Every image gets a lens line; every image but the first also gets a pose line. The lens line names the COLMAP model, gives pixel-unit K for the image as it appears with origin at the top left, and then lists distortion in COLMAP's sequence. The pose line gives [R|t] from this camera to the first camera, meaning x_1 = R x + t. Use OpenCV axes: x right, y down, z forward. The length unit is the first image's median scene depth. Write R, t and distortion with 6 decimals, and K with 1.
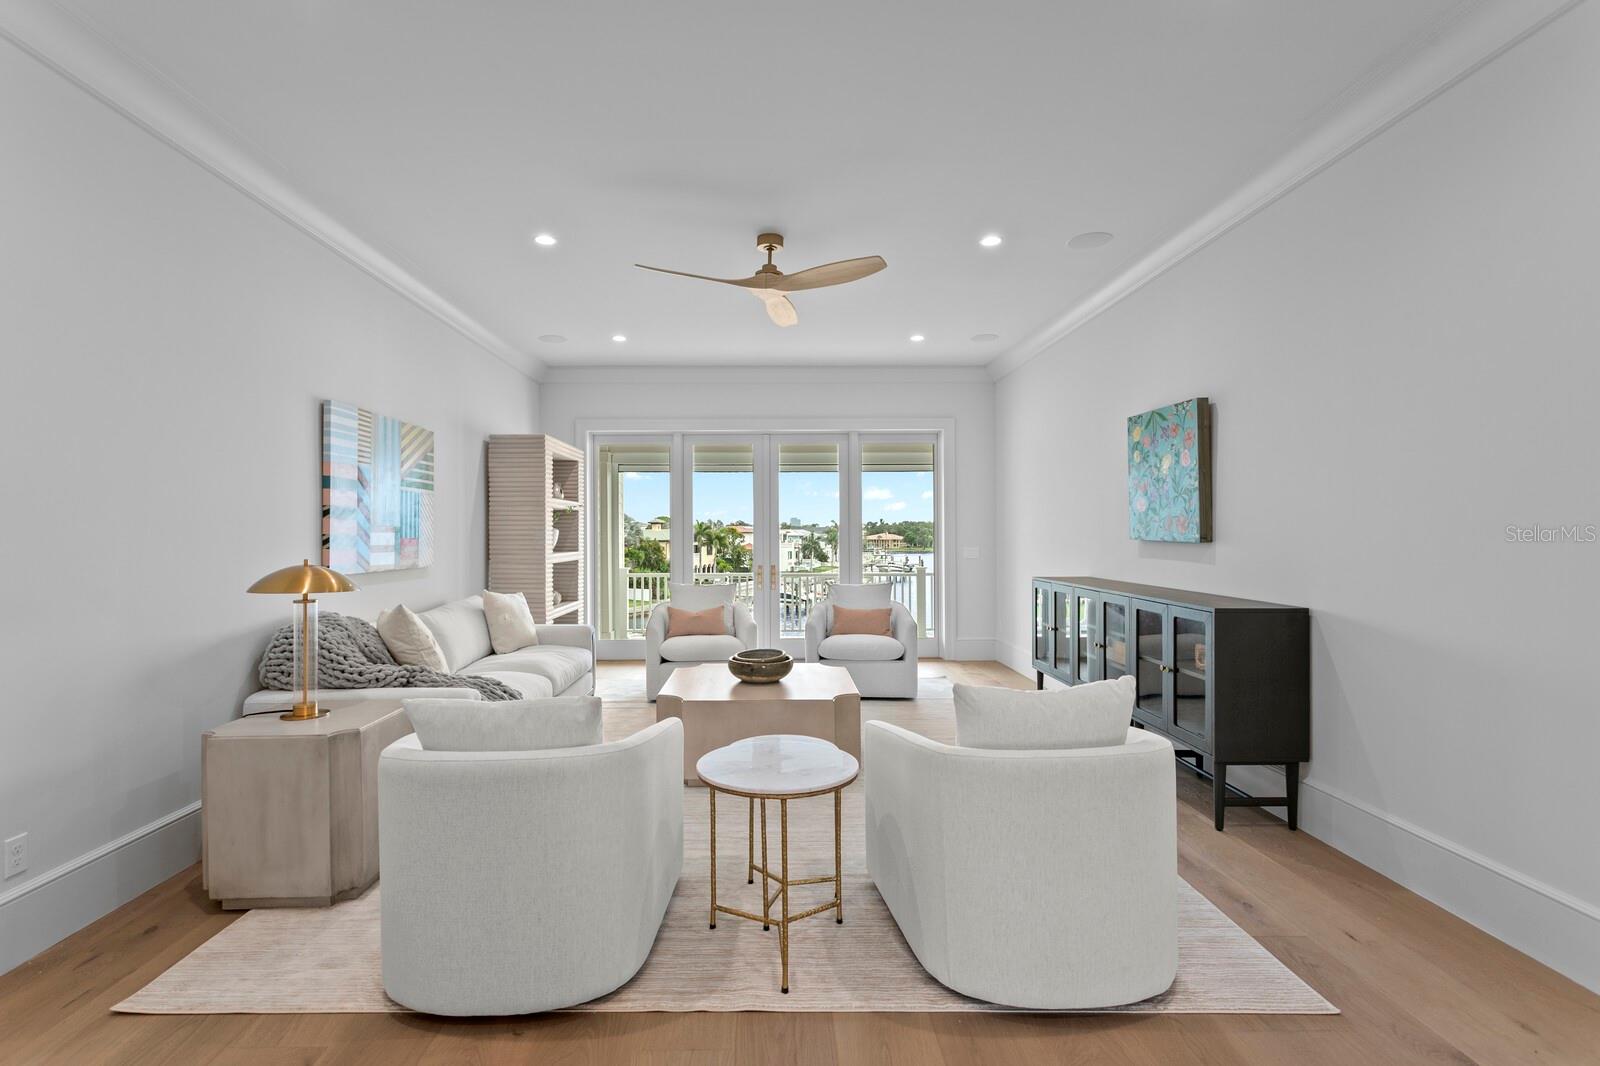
lens RADIAL K [[772.0, 0, 771.7], [0, 772.0, 536.8], [0, 0, 1]] dist [0.020998, 0.000469]
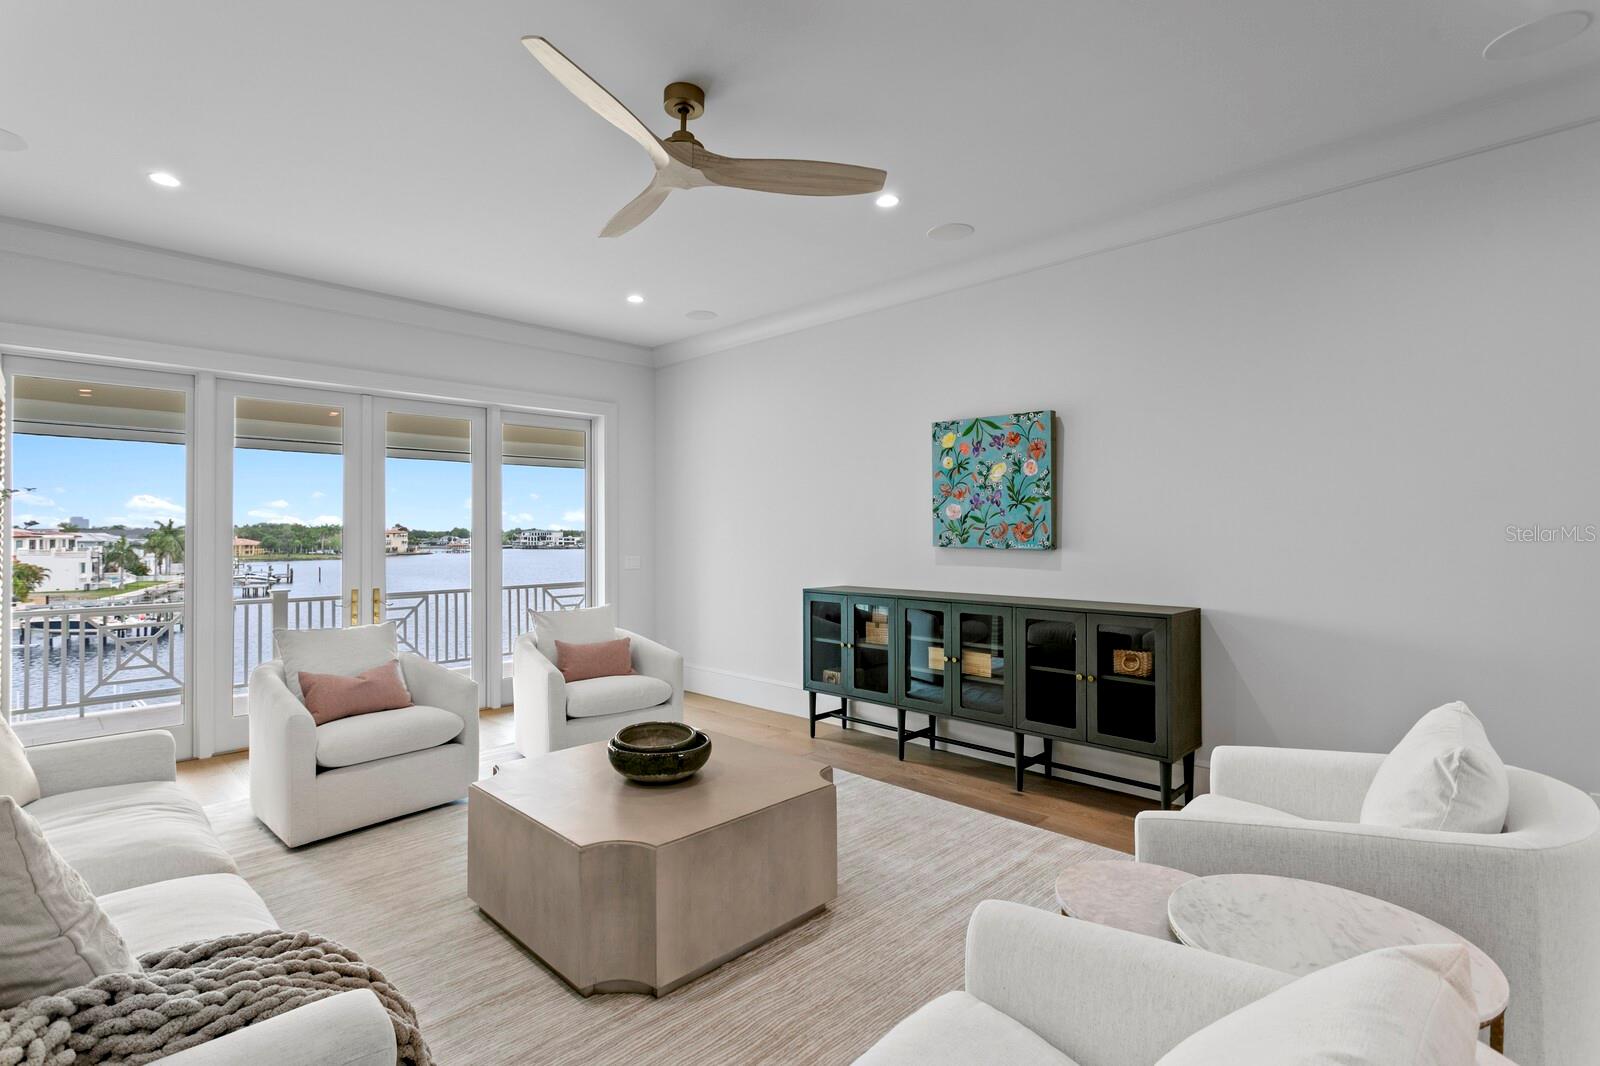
lens RADIAL K [[772.0, 0, 790.3], [0, 772.0, 537.5], [0, 0, 1]] dist [0.020998, 0.000469]
pose [[0.721591, -0.005094, 0.692300, -0.388565], [0.007233, 0.999974, -0.000181, -0.010756], [-0.692281, 0.005138, 0.721609, 0.465789]]
